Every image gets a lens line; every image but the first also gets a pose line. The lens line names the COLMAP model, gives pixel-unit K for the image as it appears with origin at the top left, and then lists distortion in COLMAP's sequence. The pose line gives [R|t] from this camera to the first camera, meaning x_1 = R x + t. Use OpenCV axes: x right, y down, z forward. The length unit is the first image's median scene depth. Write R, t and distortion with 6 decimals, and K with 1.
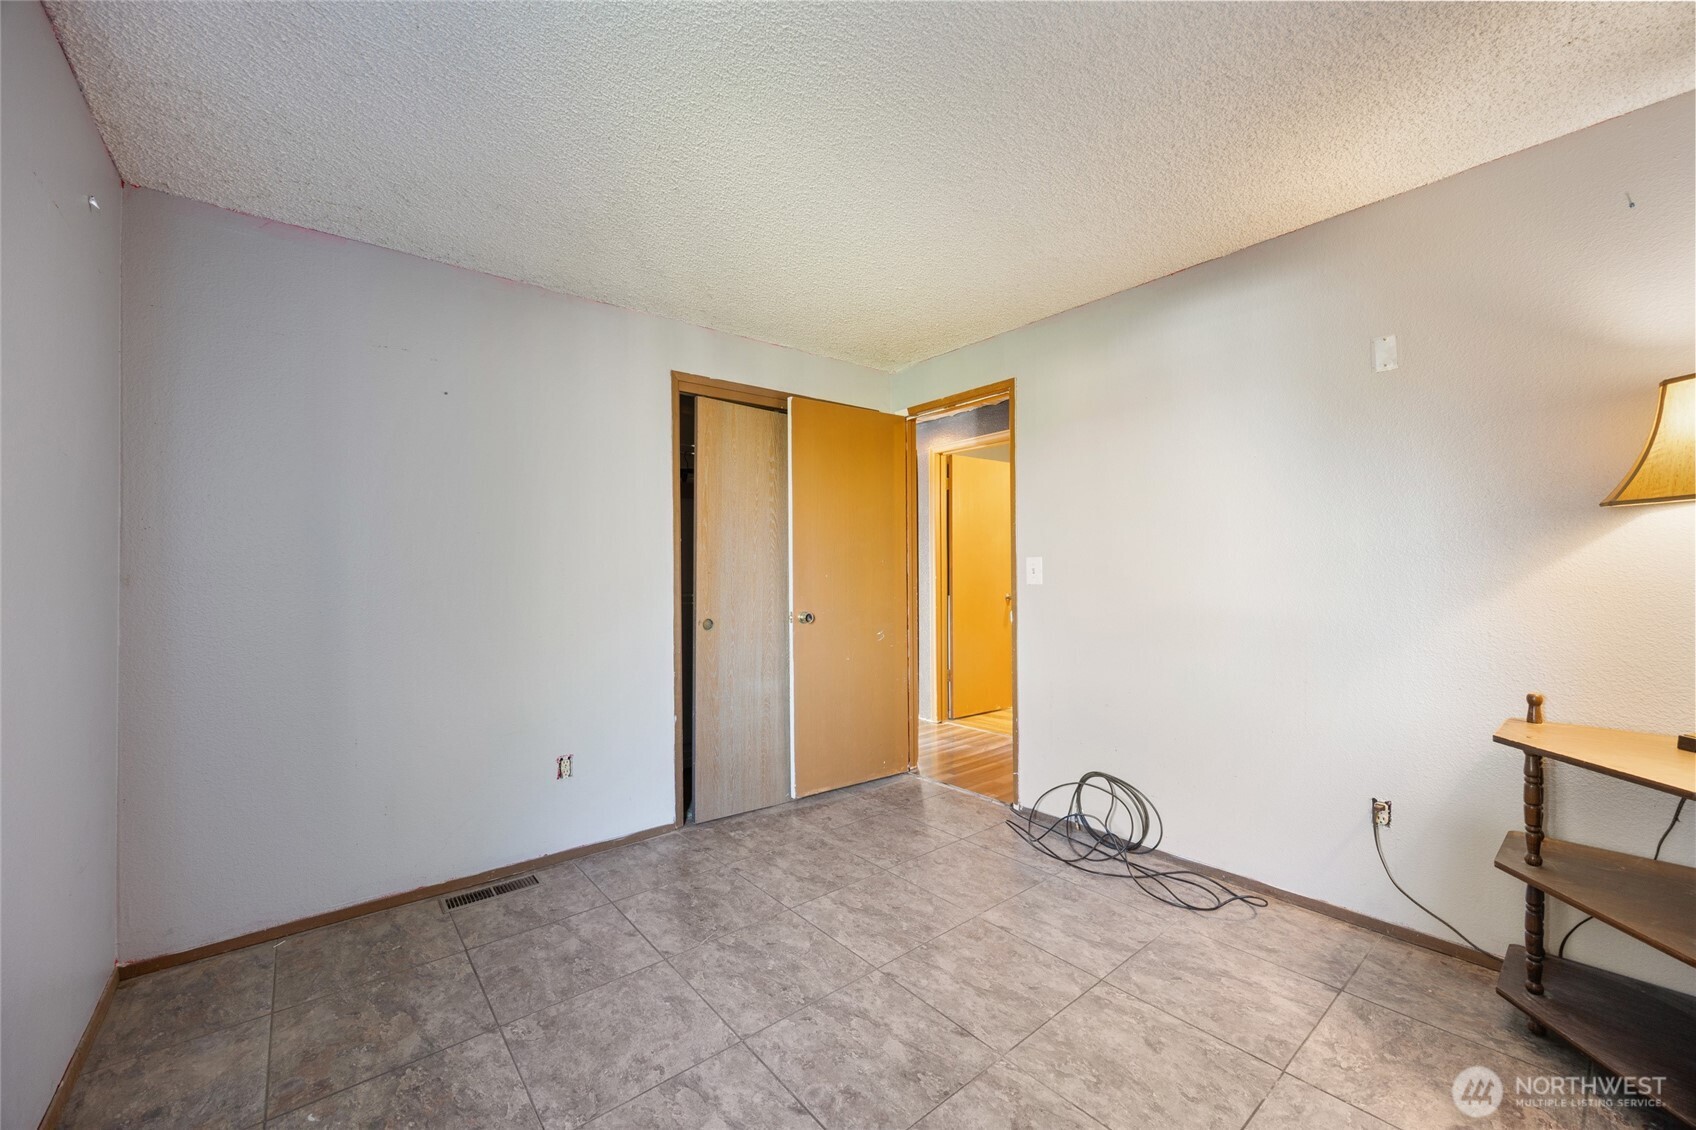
lens RADIAL K [[661.6, 0, 847.2], [0, 661.6, 572.0], [0, 0, 1]] dist [0.010801, -0.000001]
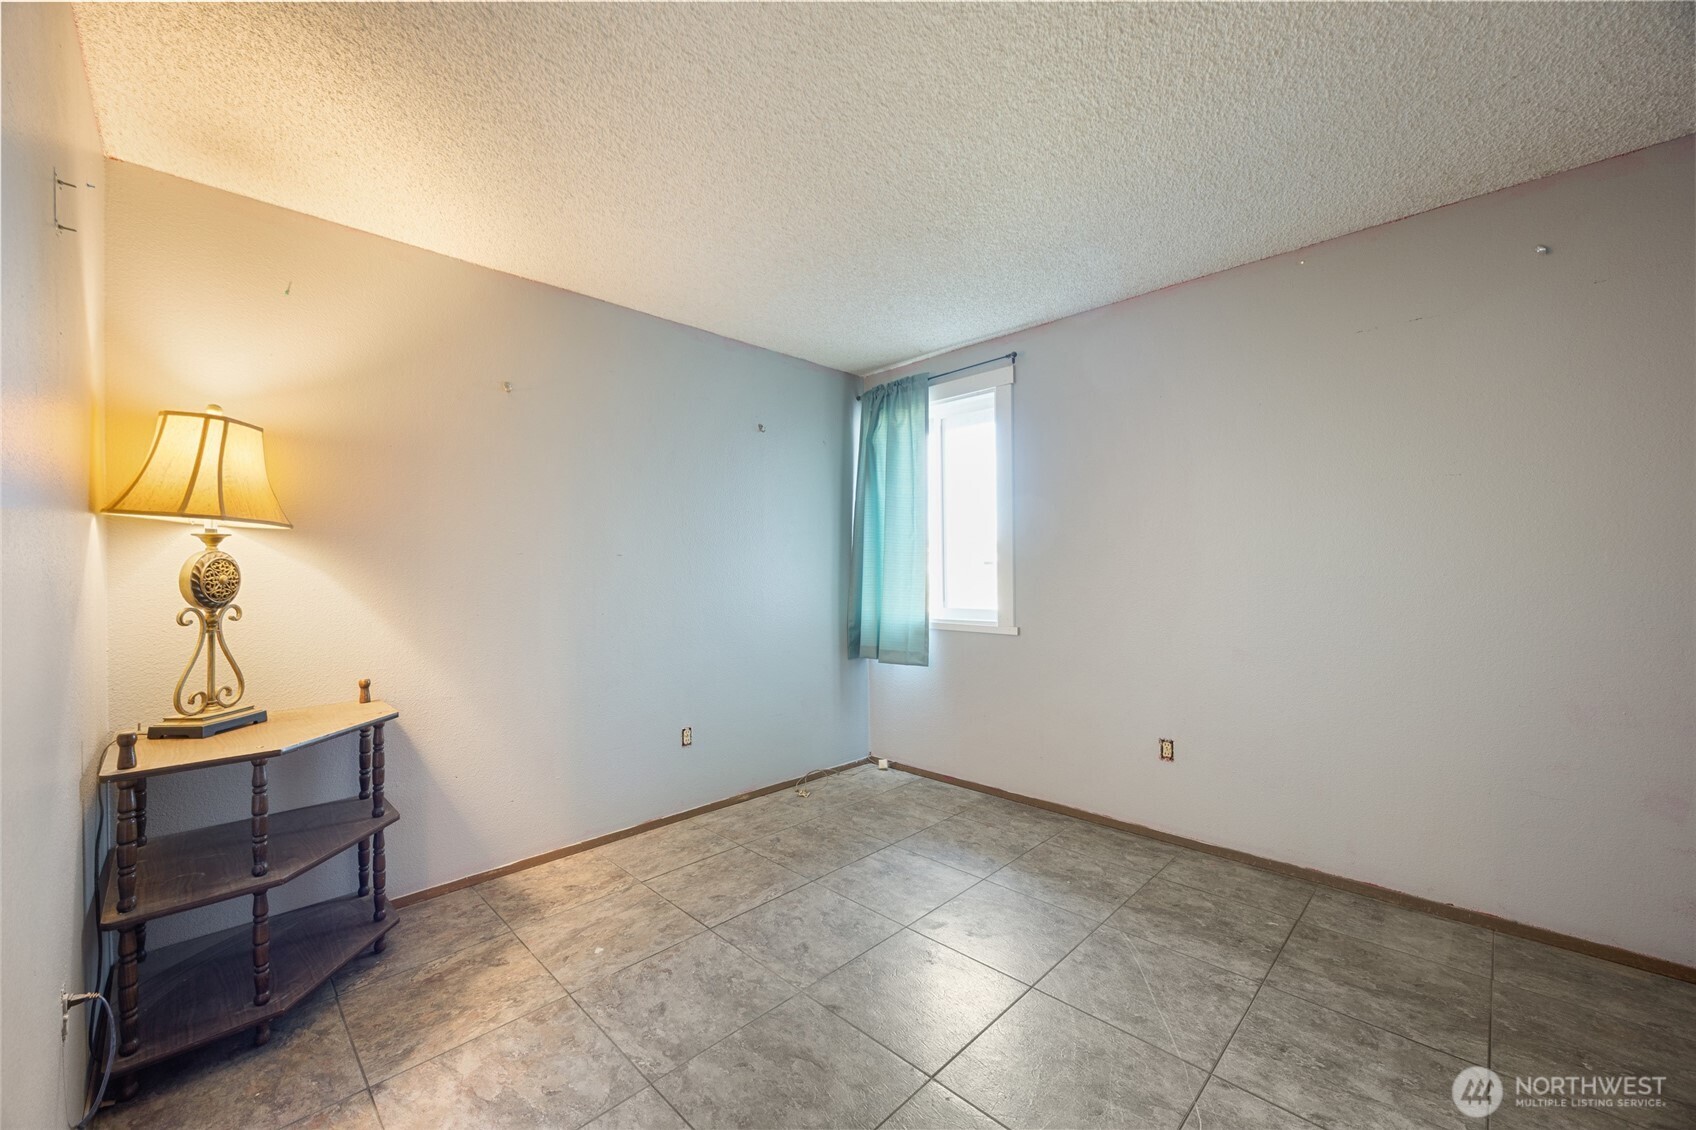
lens RADIAL K [[661.6, 0, 847.1], [0, 661.6, 565.7], [0, 0, 1]] dist [0.010801, -0.000001]
pose [[-0.994699, 0.020861, -0.100695, 0.236886], [0.021307, 0.999767, -0.003357, -0.001709], [0.100602, -0.005484, -0.994912, 2.004153]]
